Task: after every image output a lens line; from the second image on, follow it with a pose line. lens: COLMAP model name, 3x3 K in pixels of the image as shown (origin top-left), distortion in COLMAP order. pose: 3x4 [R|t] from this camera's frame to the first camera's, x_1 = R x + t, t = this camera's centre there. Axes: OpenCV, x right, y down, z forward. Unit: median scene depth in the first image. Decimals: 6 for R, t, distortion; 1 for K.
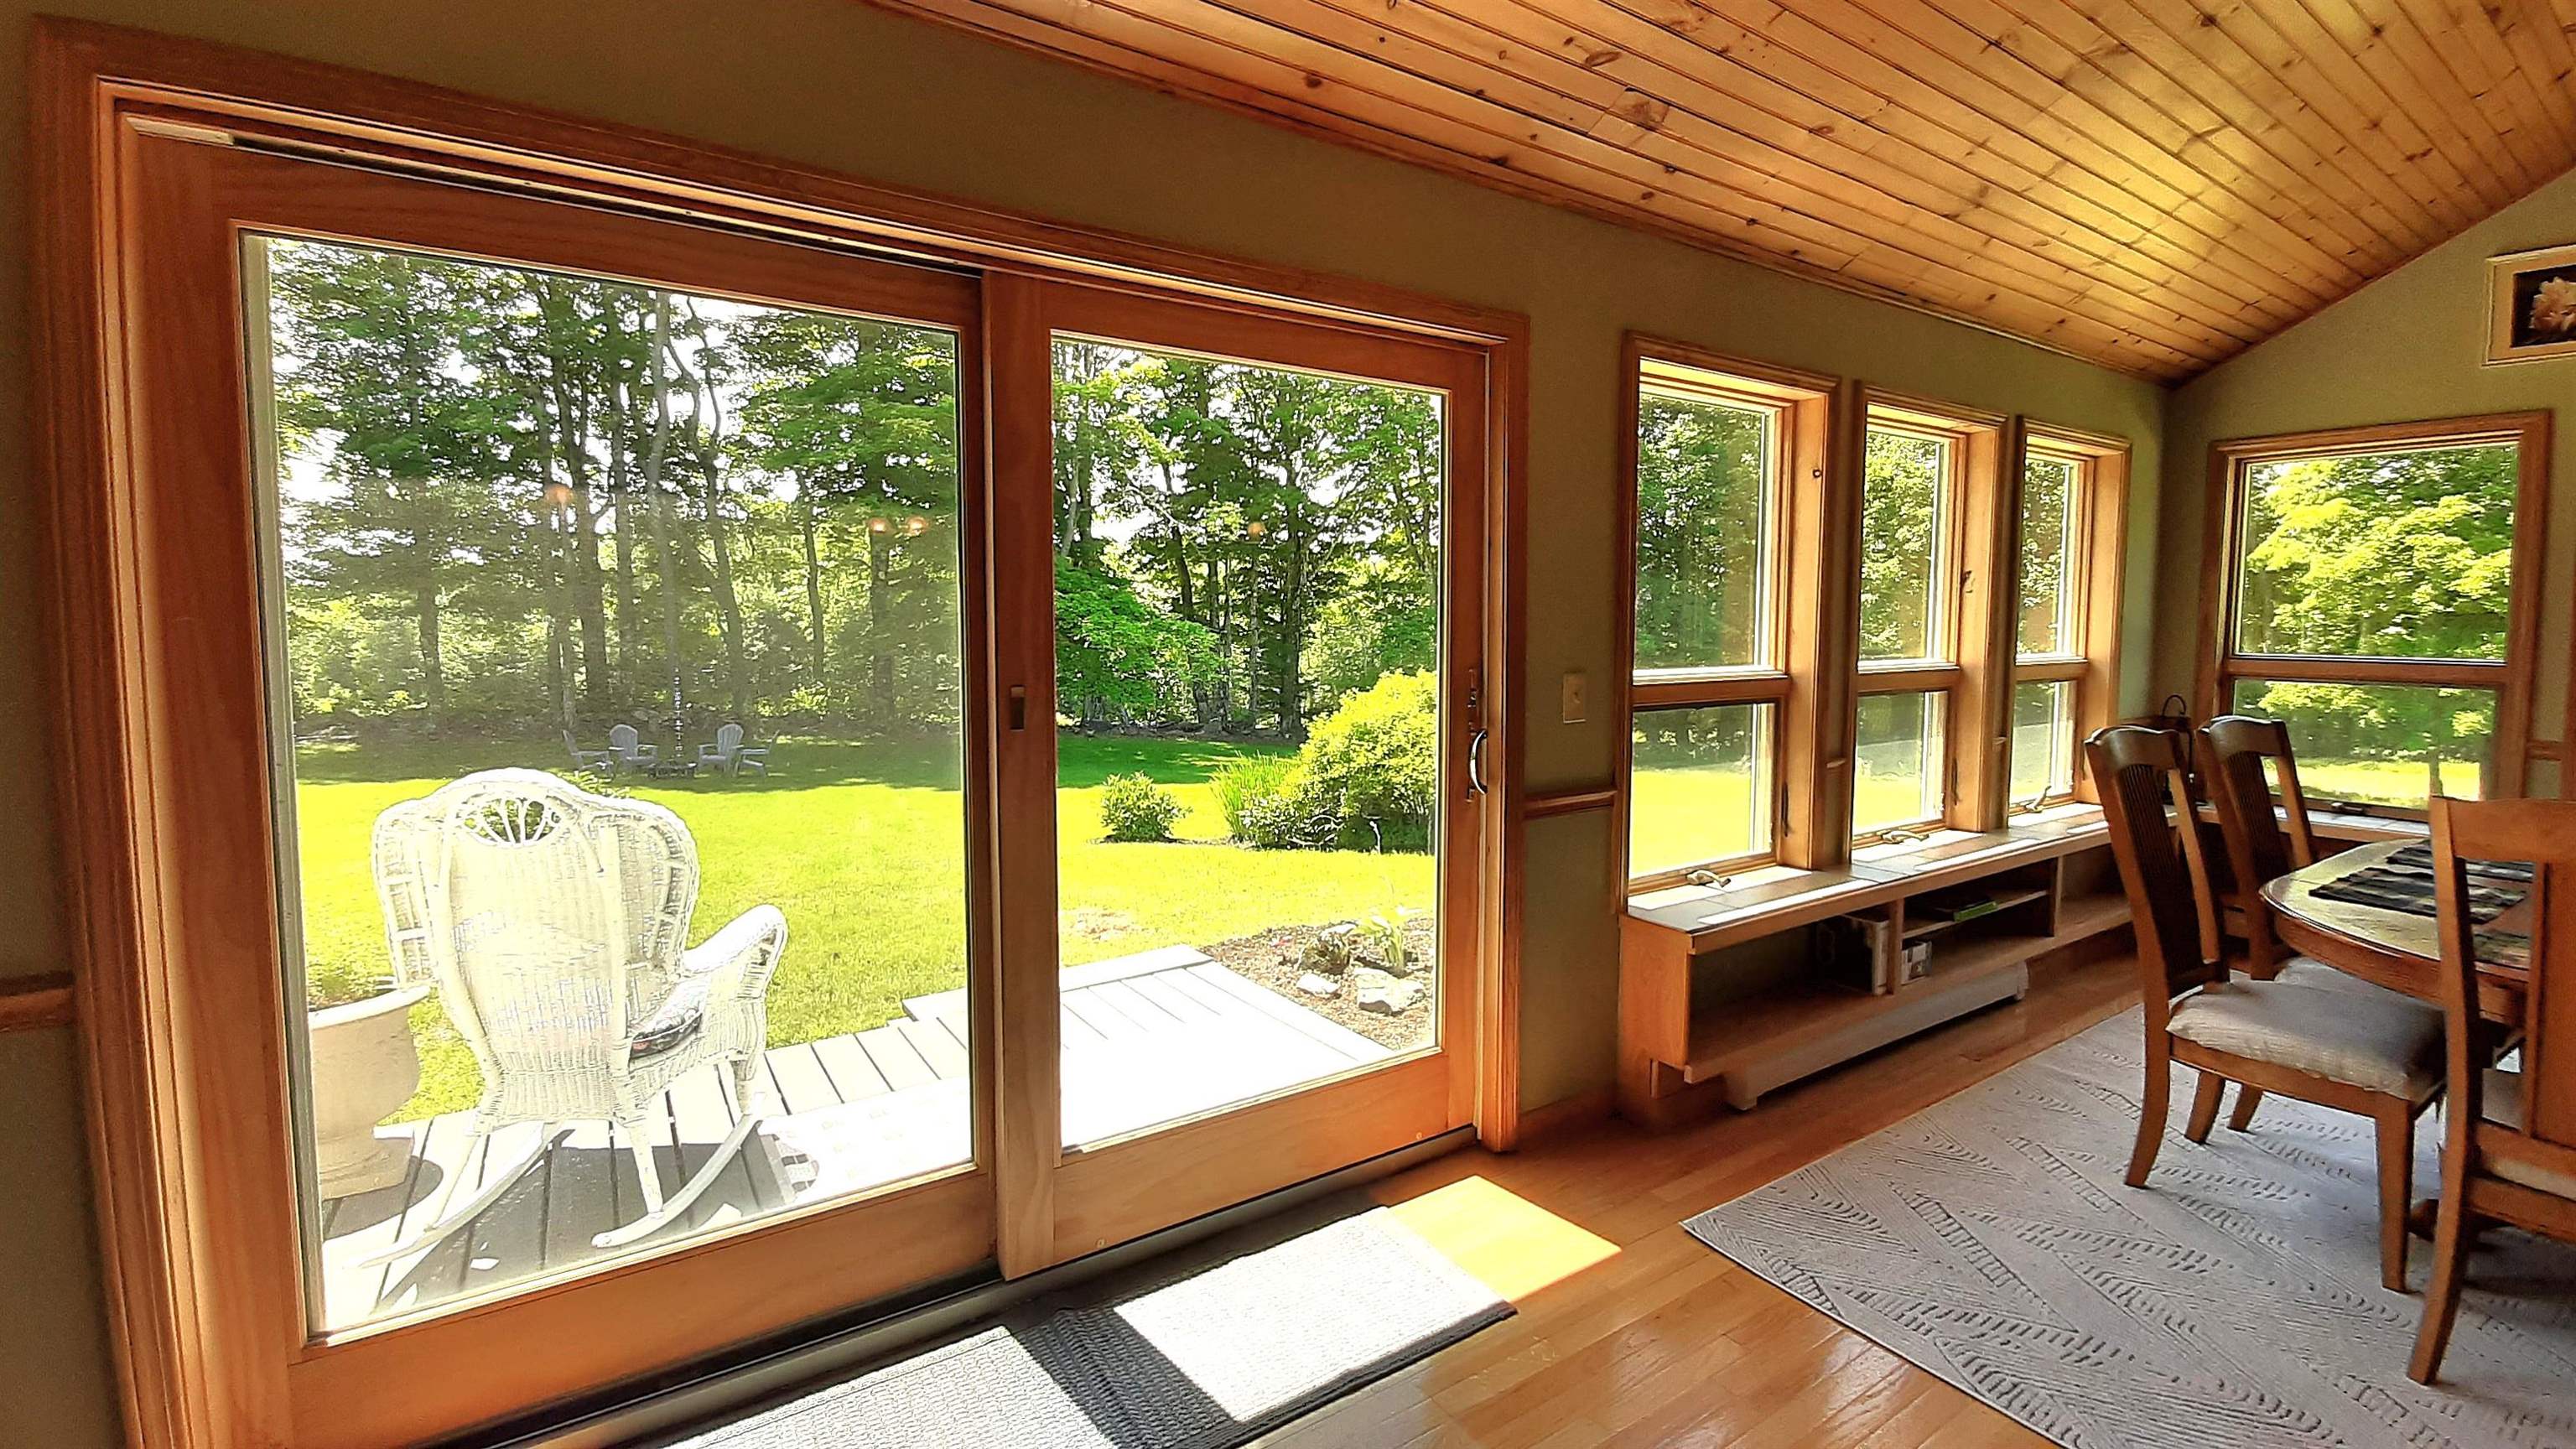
lens RADIAL K [[1056.0, 0, 1288.0], [0, 1056.0, 724.5], [0, 0, 1]] dist [-0.000958, -0.000149]
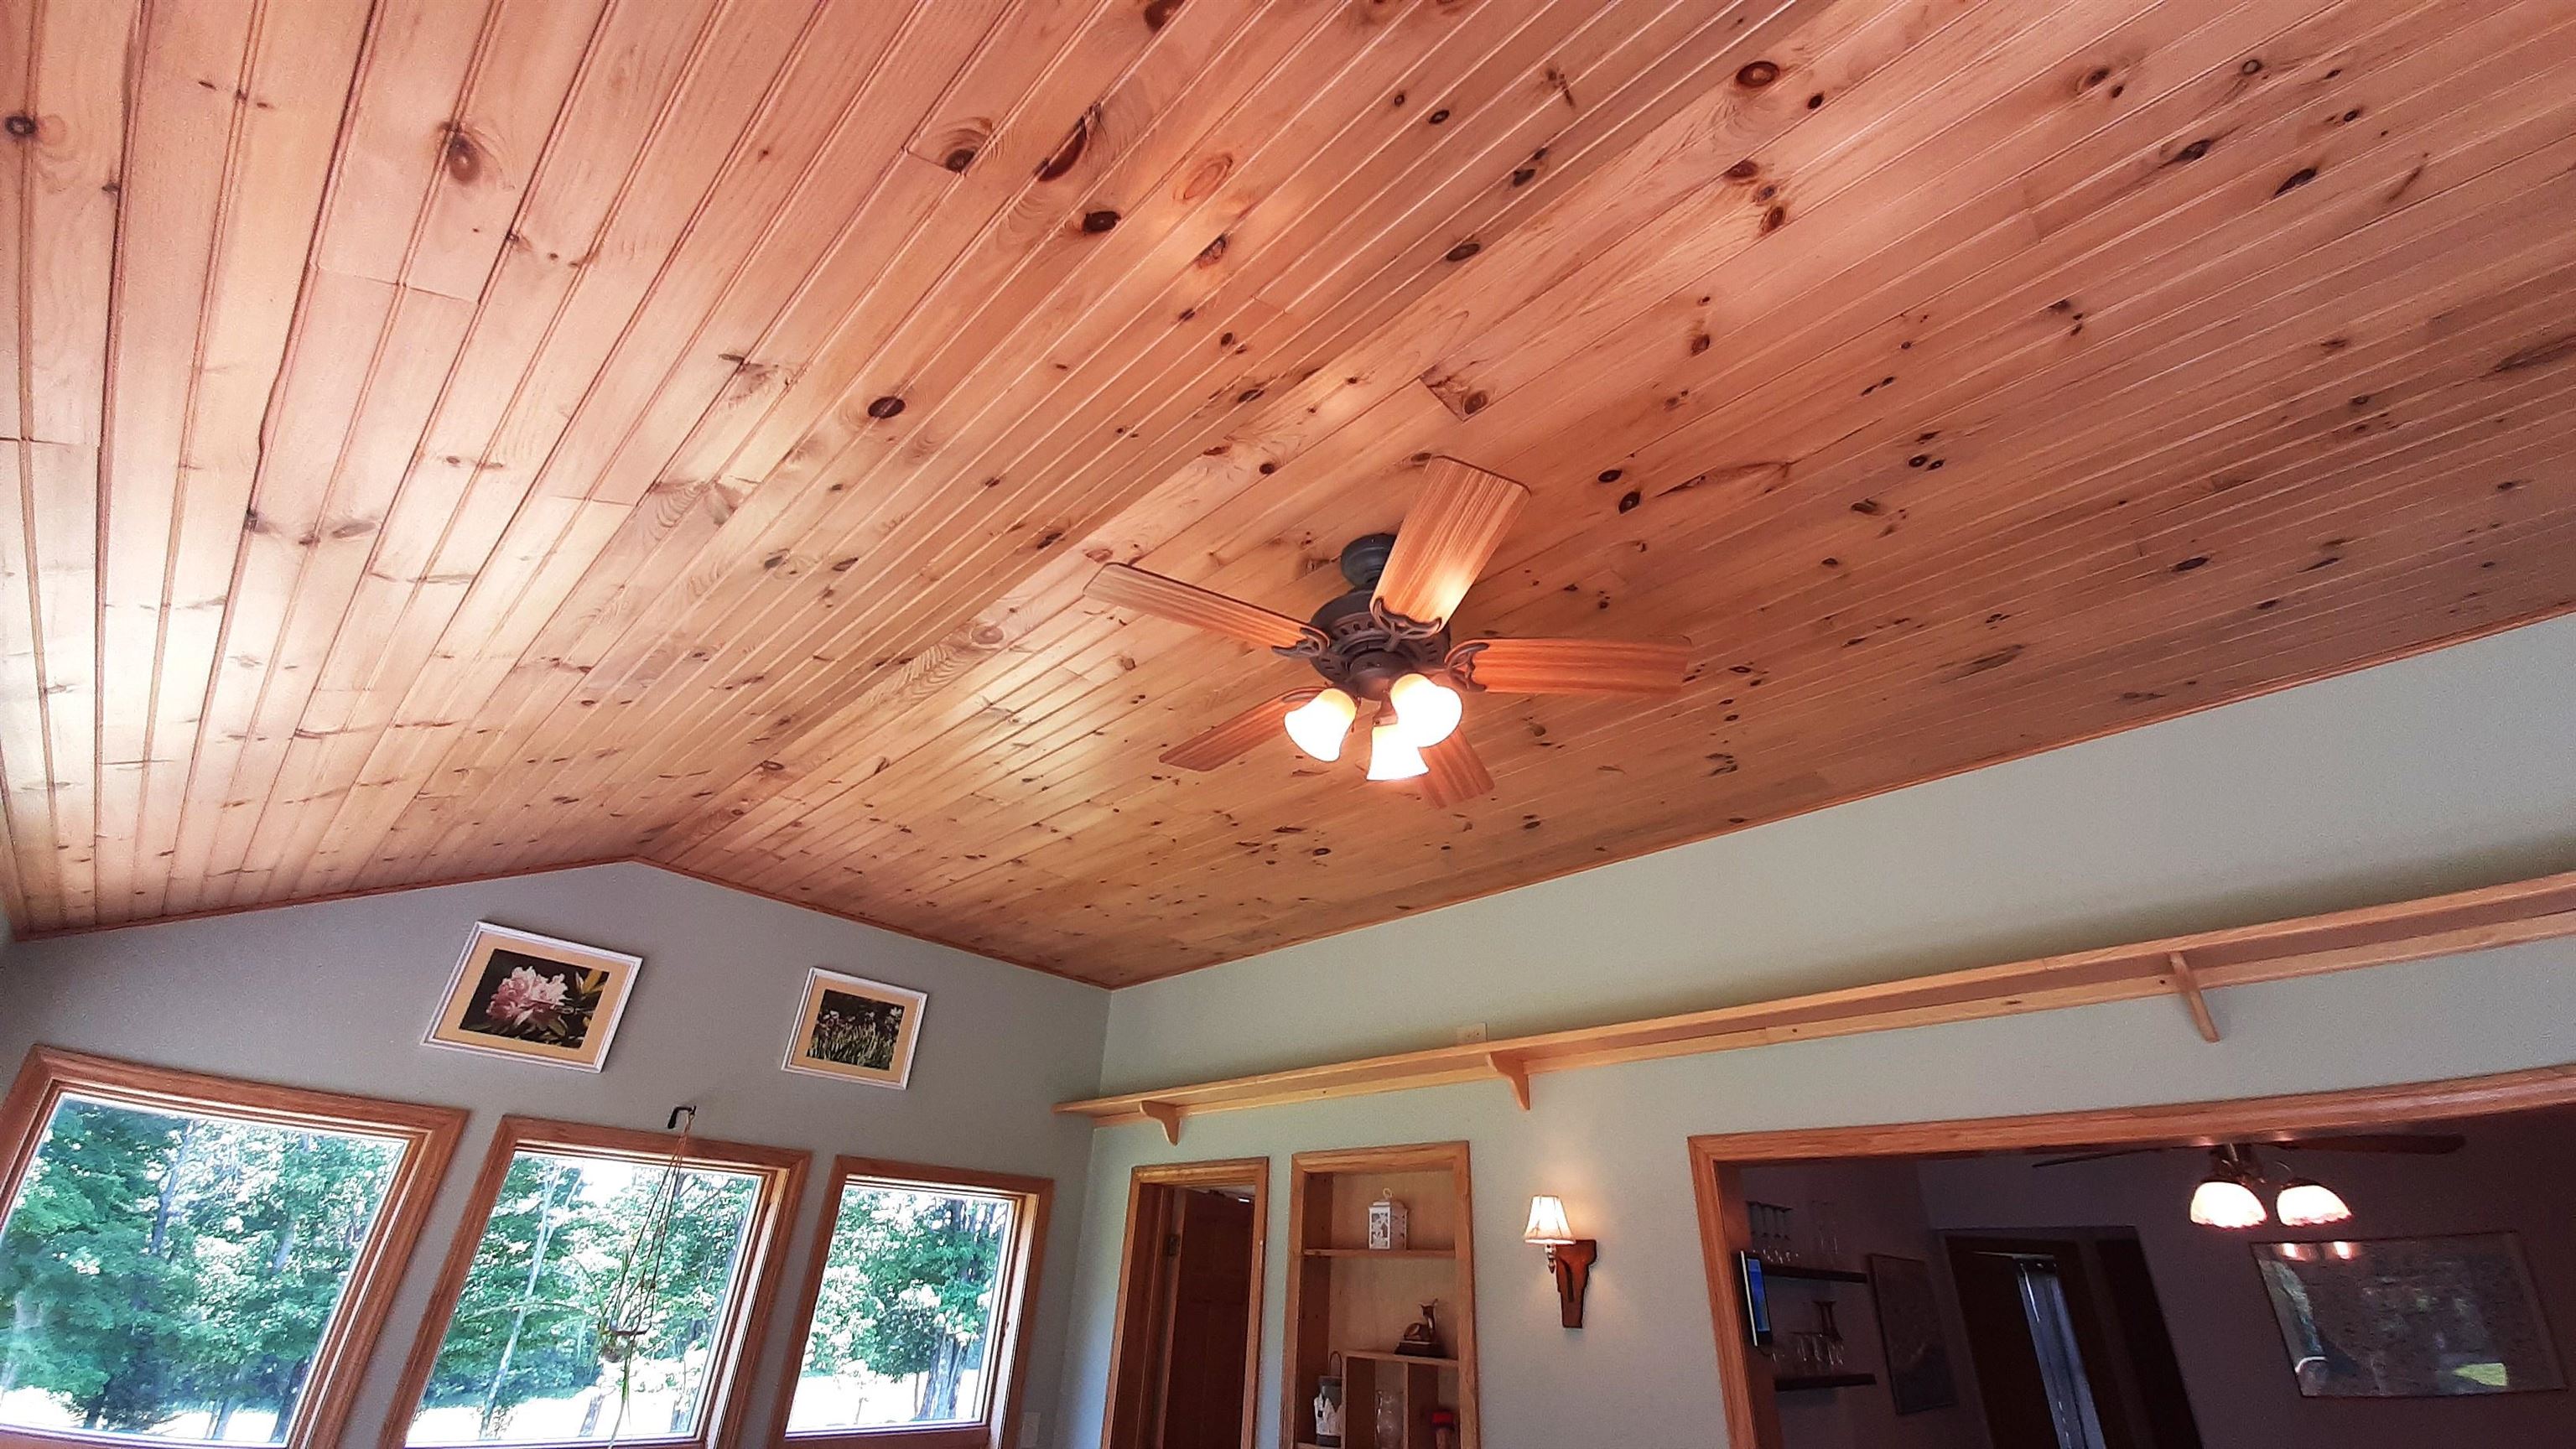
lens RADIAL K [[1056.0, 0, 1288.0], [0, 1056.0, 724.5], [0, 0, 1]] dist [-0.000958, -0.000149]
pose [[-0.196011, 0.470378, 0.860421, 0.151601], [0.053327, 0.881257, -0.469620, -0.134009], [-0.979151, -0.046167, -0.197819, 0.526702]]
